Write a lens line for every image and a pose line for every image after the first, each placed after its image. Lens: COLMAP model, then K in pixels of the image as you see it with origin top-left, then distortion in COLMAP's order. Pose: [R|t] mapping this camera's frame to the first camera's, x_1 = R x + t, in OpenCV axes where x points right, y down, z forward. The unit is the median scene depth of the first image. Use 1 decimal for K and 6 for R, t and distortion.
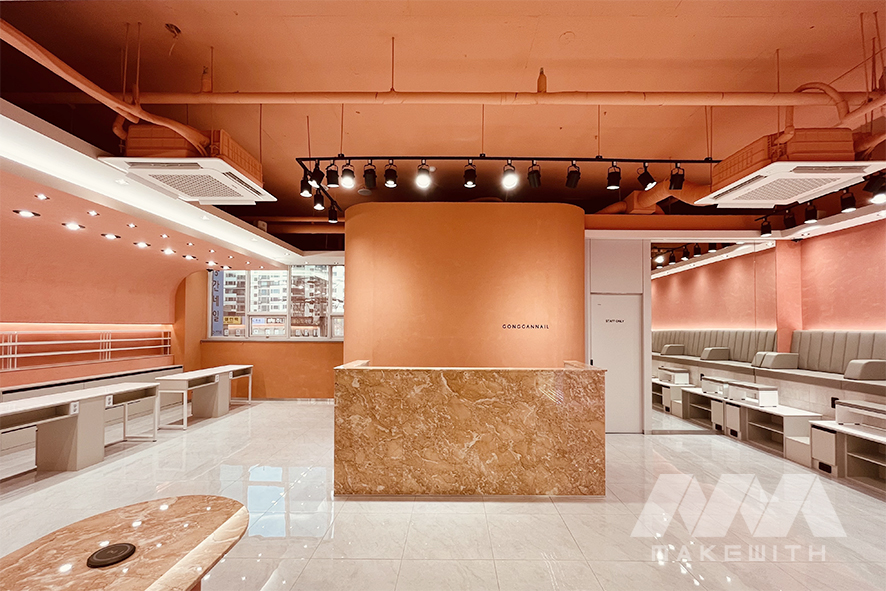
lens RADIAL K [[378.4, 0, 437.5], [0, 378.4, 325.7], [0, 0, 1]] dist [0.001670, -0.000657]
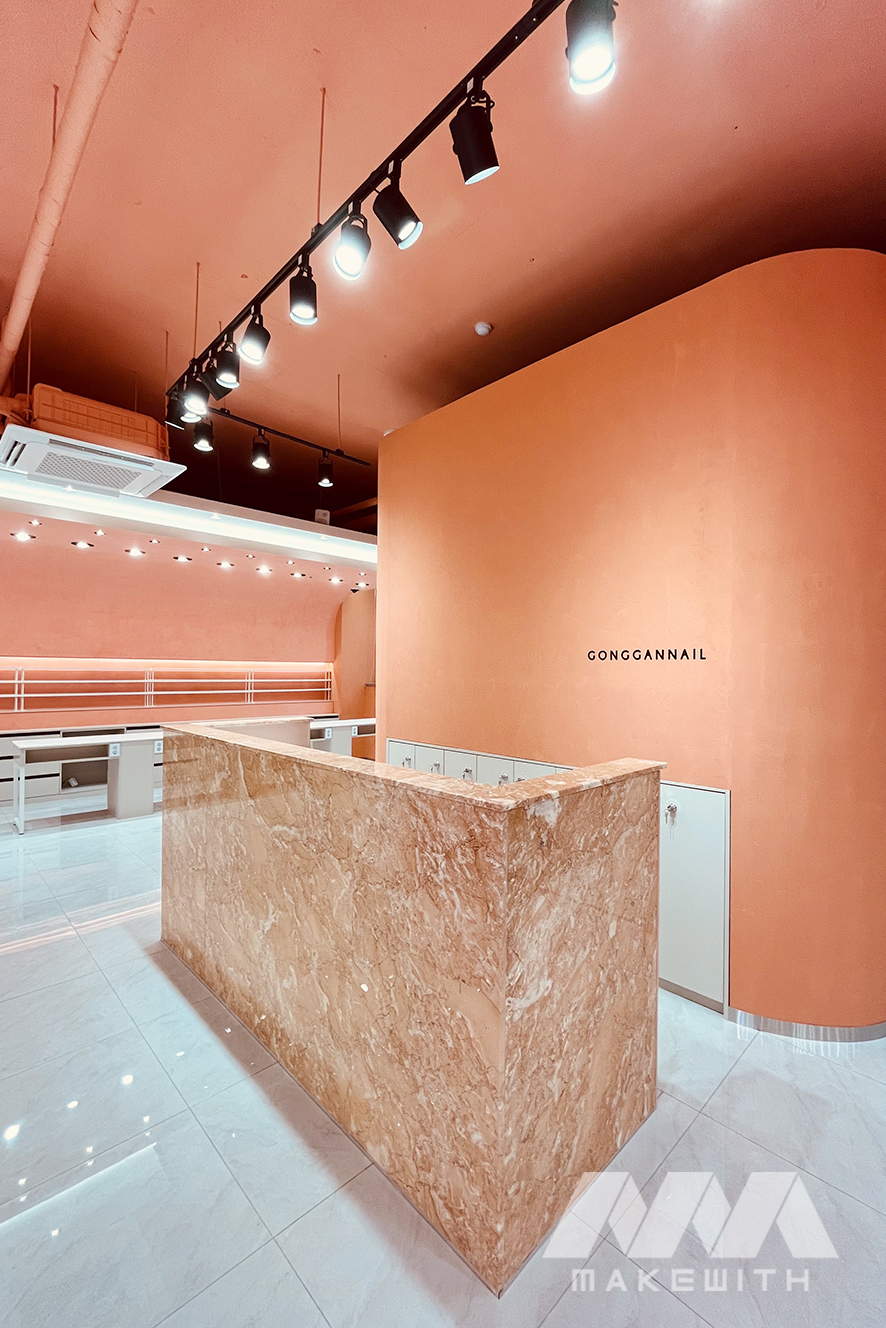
lens RADIAL K [[567.2, 0, 432.8], [0, 567.2, 666.2], [0, 0, 1]] dist [0.001670, -0.000657]
pose [[0.709286, -0.003320, -0.704913, 0.480453], [-0.000967, 0.999983, -0.005683, 0.017149], [0.704921, 0.004712, 0.709271, 0.485497]]
